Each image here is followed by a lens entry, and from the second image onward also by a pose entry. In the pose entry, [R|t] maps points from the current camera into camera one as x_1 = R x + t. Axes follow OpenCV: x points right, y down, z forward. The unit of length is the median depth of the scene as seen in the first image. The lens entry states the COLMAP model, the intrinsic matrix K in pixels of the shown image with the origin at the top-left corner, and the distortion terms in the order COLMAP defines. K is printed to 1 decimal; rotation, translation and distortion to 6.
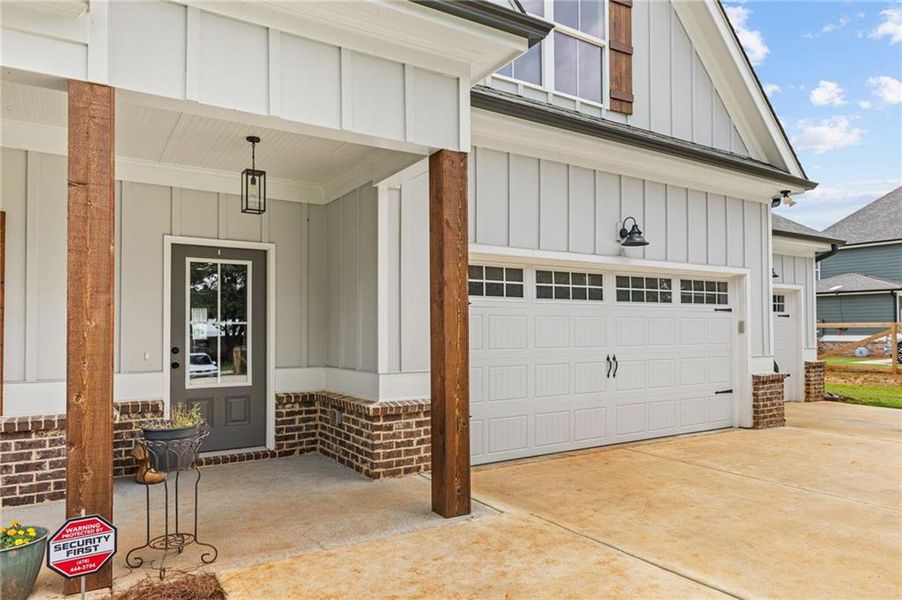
lens RADIAL K [[603.5, 0, 467.7], [0, 603.5, 323.9], [0, 0, 1]] dist [0.012639, 0.009595]
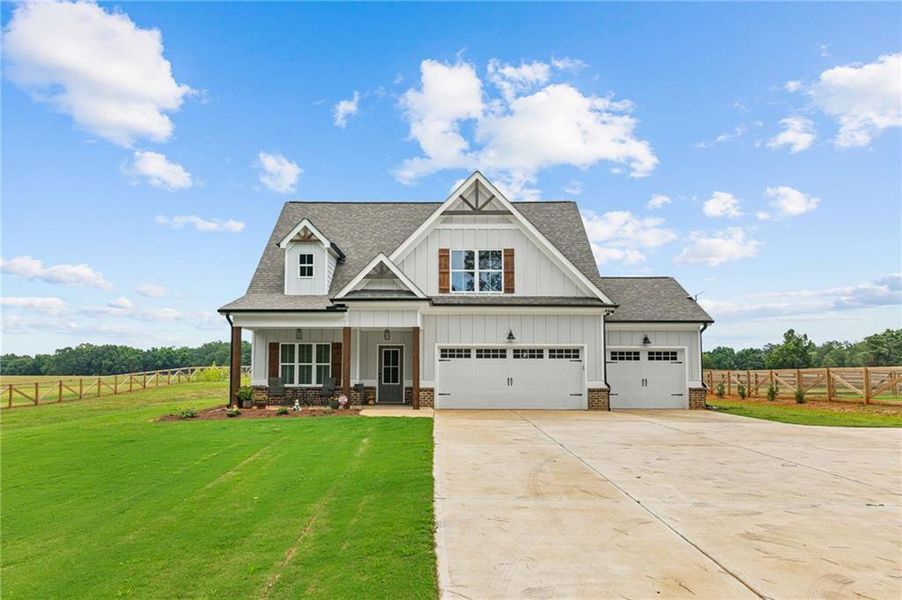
lens RADIAL K [[603.5, 0, 443.1], [0, 603.5, 343.6], [0, 0, 1]] dist [0.012639, 0.009595]
pose [[0.823277, -0.028682, -0.566914, 1.640697], [-0.000215, 0.998707, -0.050840, 0.037894], [0.567640, 0.041977, 0.822206, -1.557867]]
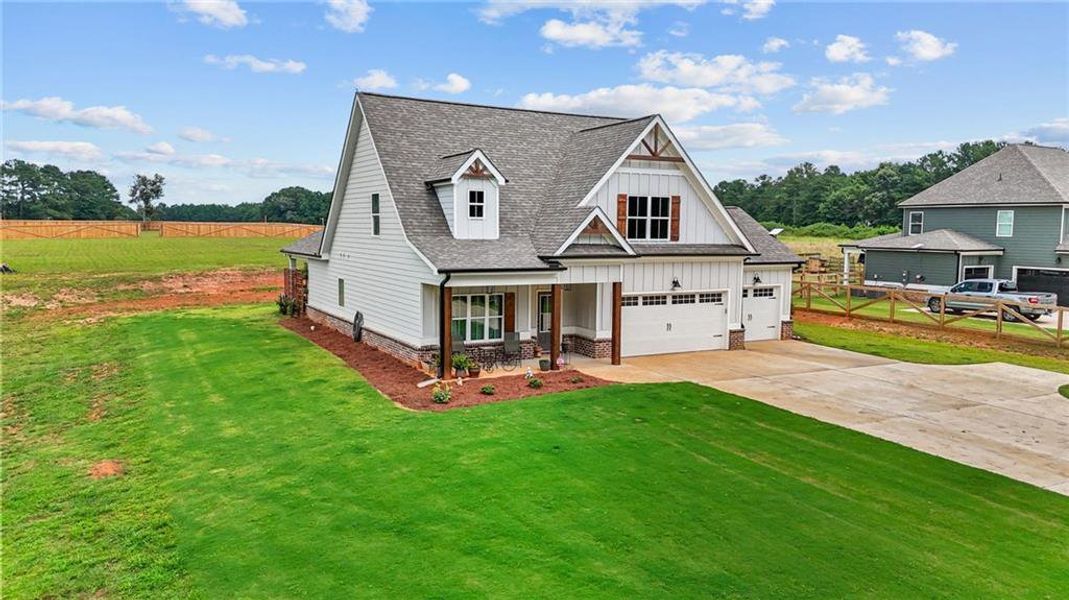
lens RADIAL K [[795.1, 0, 539.5], [0, 795.1, 306.1], [0, 0, 1]] dist [0.081516, -0.031259]
pose [[0.996559, 0.025223, -0.078956, -0.085370], [-0.016226, 0.993510, 0.112585, -0.465714], [0.081284, -0.110917, 0.990500, -2.936958]]
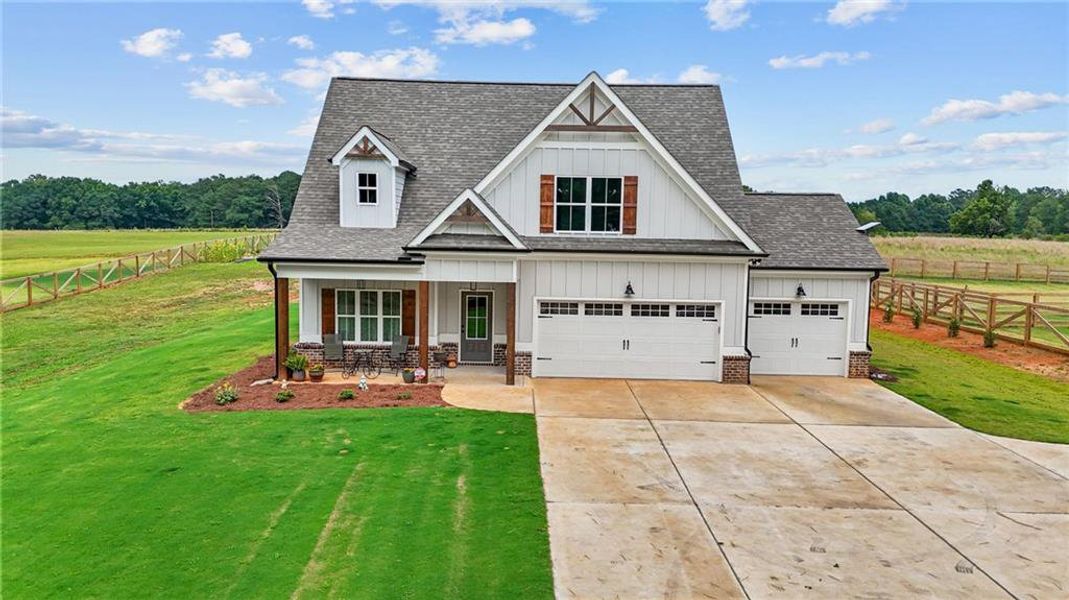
lens RADIAL K [[795.1, 0, 535.8], [0, 795.1, 304.4], [0, 0, 1]] dist [0.081516, -0.031259]
pose [[0.831461, 0.073578, -0.550689, 1.643426], [-0.016435, 0.994015, 0.107998, -0.410245], [0.555340, -0.080745, 0.827694, -1.704615]]
